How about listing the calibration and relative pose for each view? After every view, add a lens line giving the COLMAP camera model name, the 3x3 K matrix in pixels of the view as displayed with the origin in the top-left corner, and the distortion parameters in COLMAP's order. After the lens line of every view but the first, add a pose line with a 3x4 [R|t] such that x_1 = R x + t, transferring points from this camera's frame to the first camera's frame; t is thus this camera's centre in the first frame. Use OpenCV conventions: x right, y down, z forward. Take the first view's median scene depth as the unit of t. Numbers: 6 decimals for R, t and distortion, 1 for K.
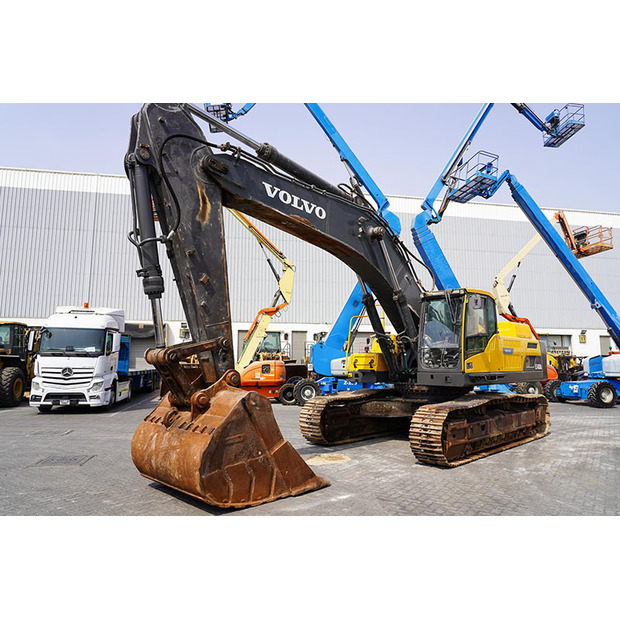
lens RADIAL K [[437.7, 0, 299.1], [0, 437.7, 321.1], [0, 0, 1]] dist [-0.010814, -0.000947]
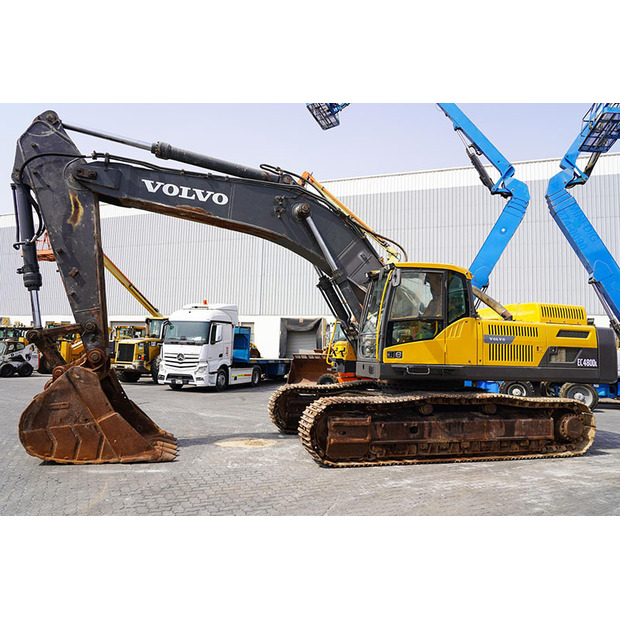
lens RADIAL K [[412.6, 0, 208.5], [0, 412.6, 329.1], [0, 0, 1]] dist [-0.016018, -0.001465]
pose [[0.876490, -0.001518, -0.481417, 0.419566], [0.018378, 0.999372, 0.030308, 0.020187], [0.481068, -0.035412, 0.875968, 0.125119]]
